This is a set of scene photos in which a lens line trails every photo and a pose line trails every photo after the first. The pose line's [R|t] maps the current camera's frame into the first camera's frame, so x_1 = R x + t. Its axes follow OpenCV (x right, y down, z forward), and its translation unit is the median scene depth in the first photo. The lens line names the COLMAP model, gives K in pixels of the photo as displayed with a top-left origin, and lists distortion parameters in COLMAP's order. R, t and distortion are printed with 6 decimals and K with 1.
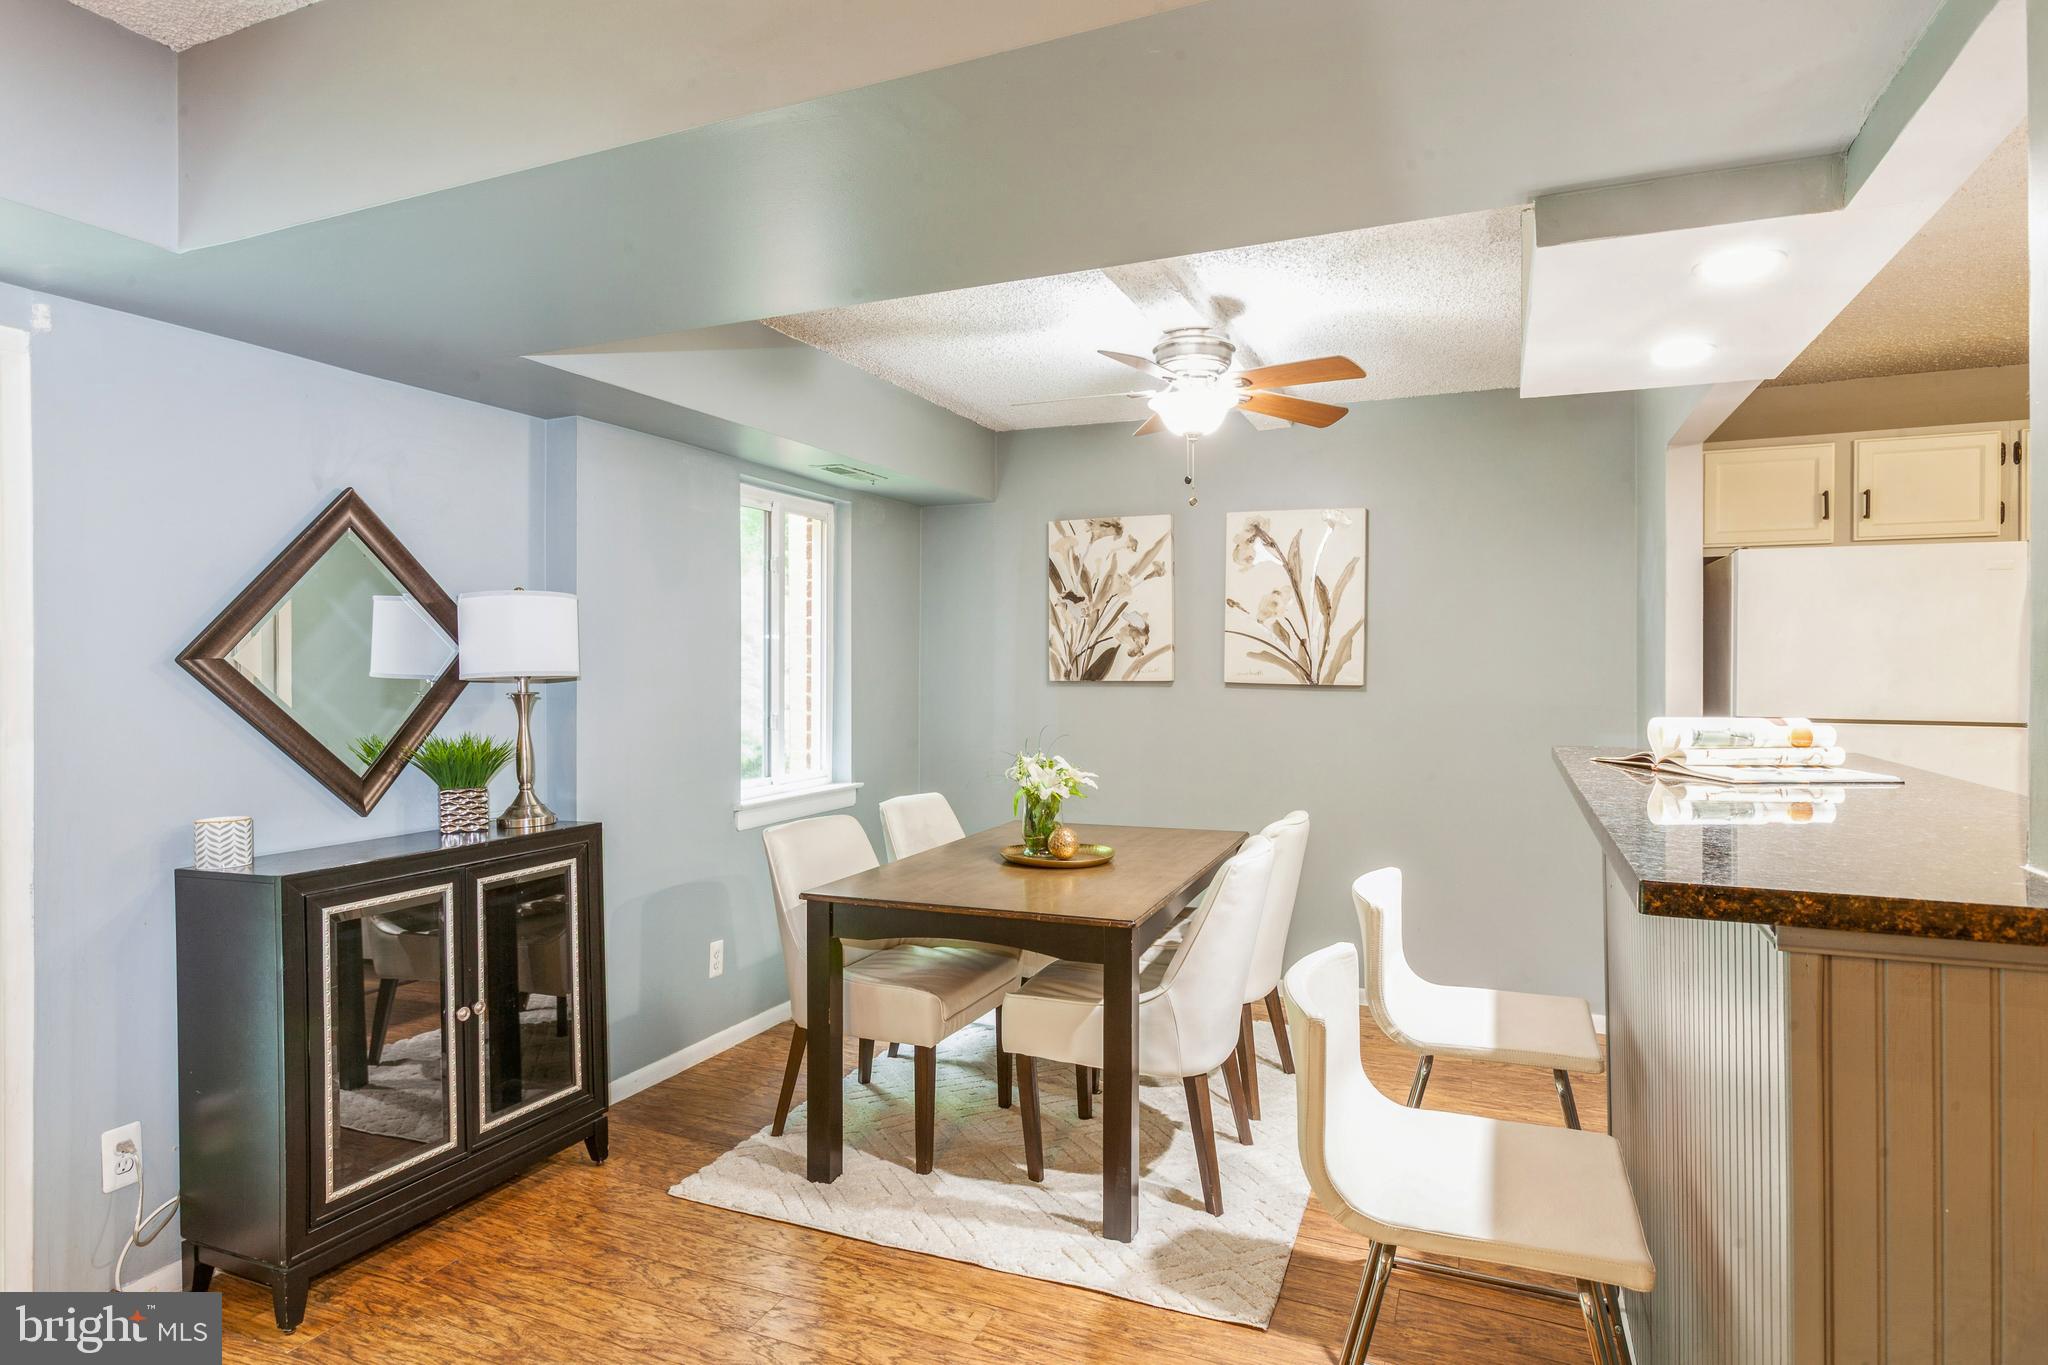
lens RADIAL K [[1119.4, 0, 1026.2], [0, 1119.4, 672.3], [0, 0, 1]] dist [0.005162, 0.001542]
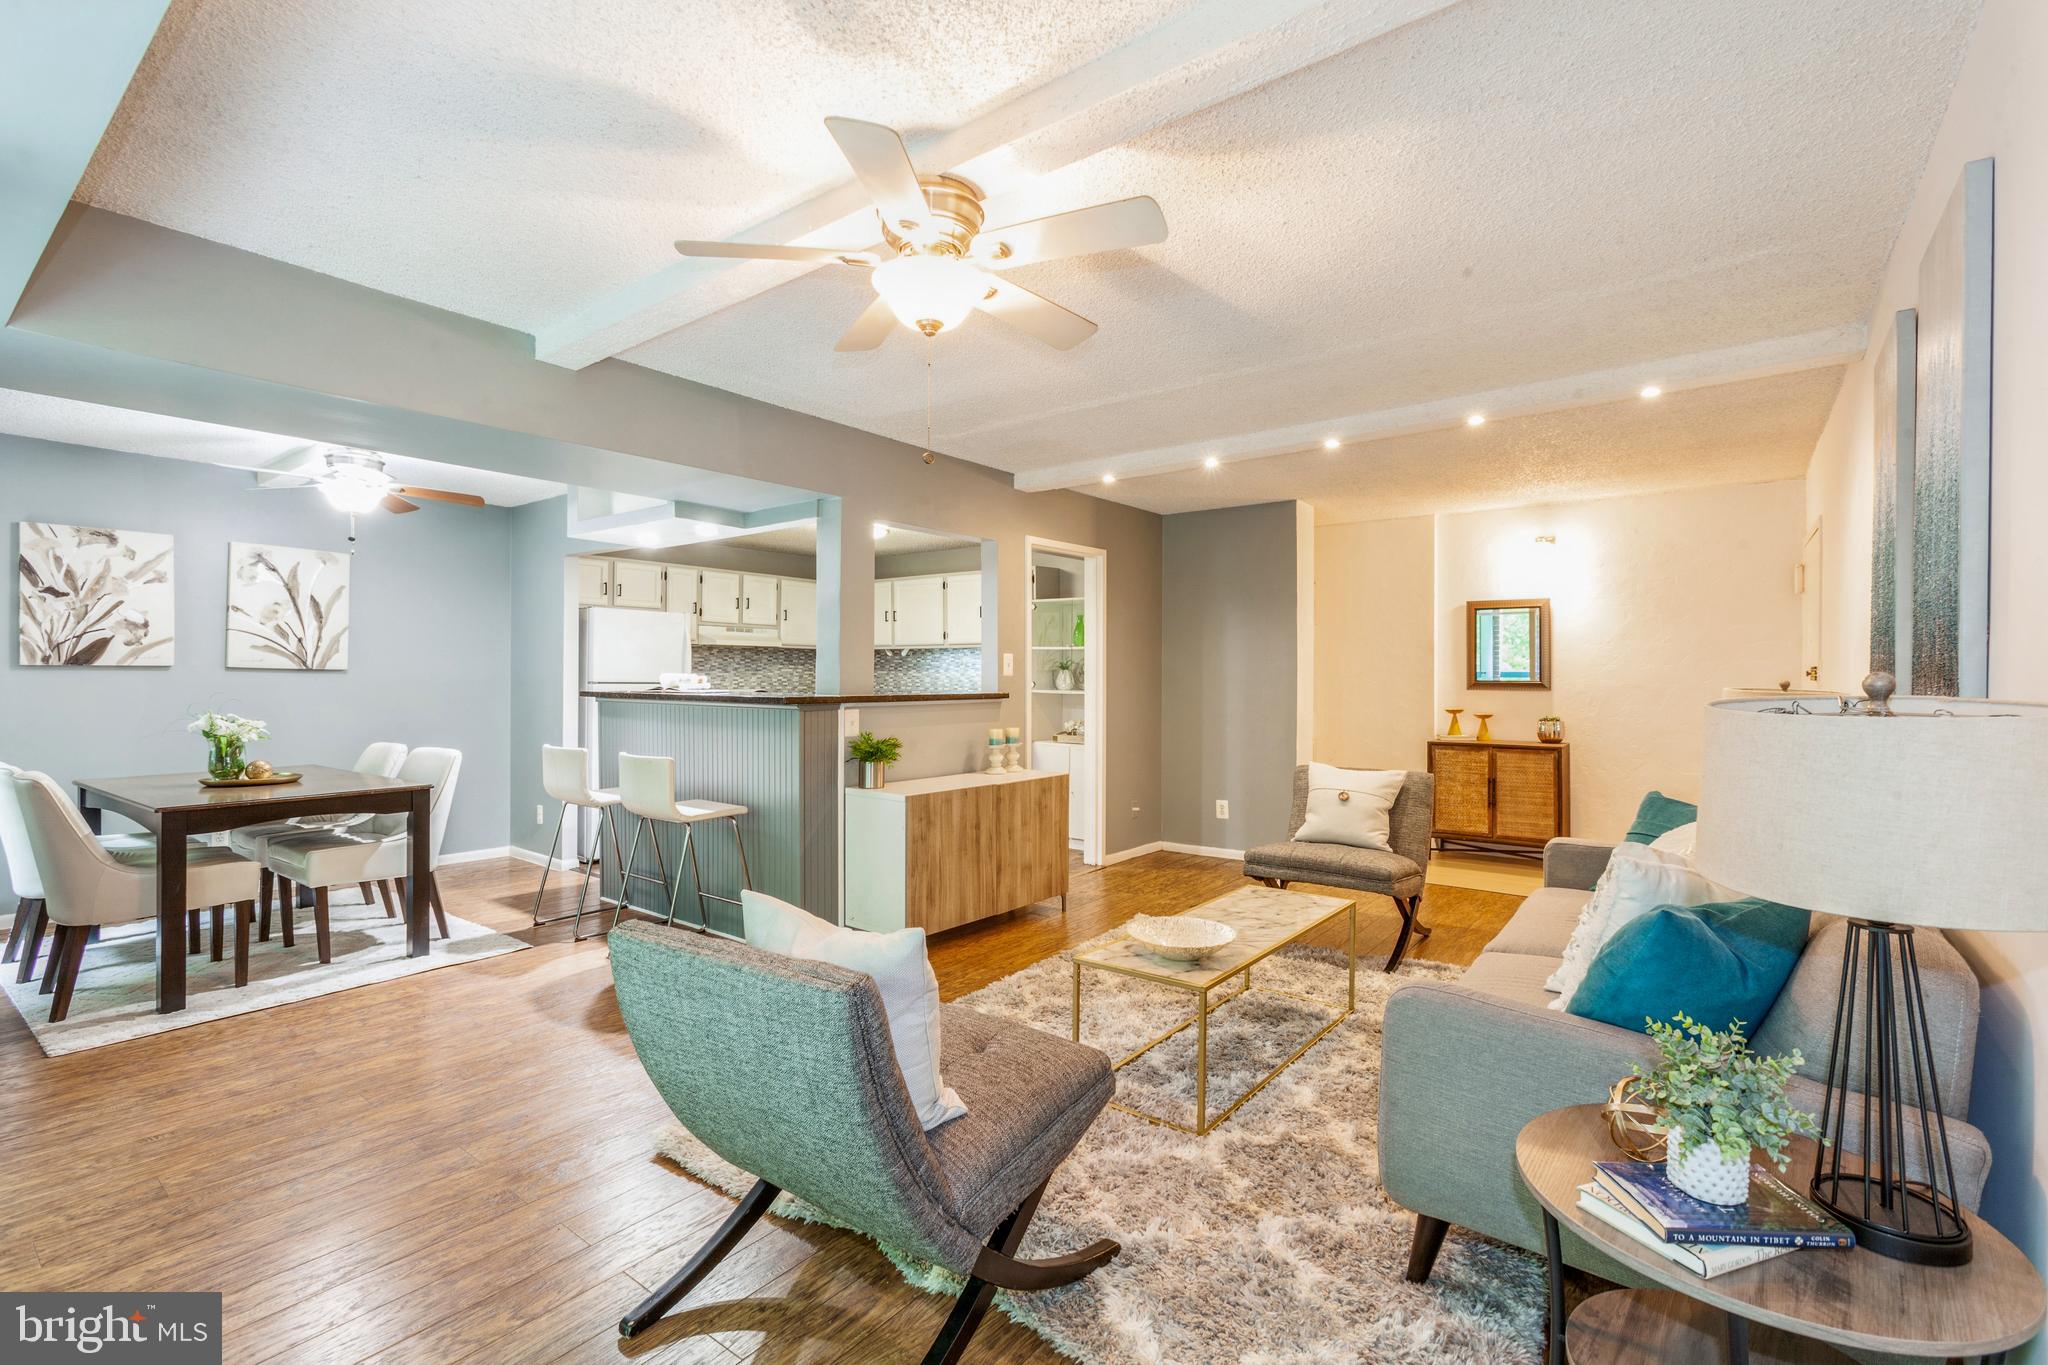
lens RADIAL K [[921.2, 0, 1023.3], [0, 921.2, 671.0], [0, 0, 1]] dist [-0.008684, 0.007524]
pose [[0.255934, 0.006823, 0.966670, -0.657520], [0.001891, 0.999970, -0.007559, 0.024364], [-0.966692, 0.003763, 0.255913, -0.209778]]
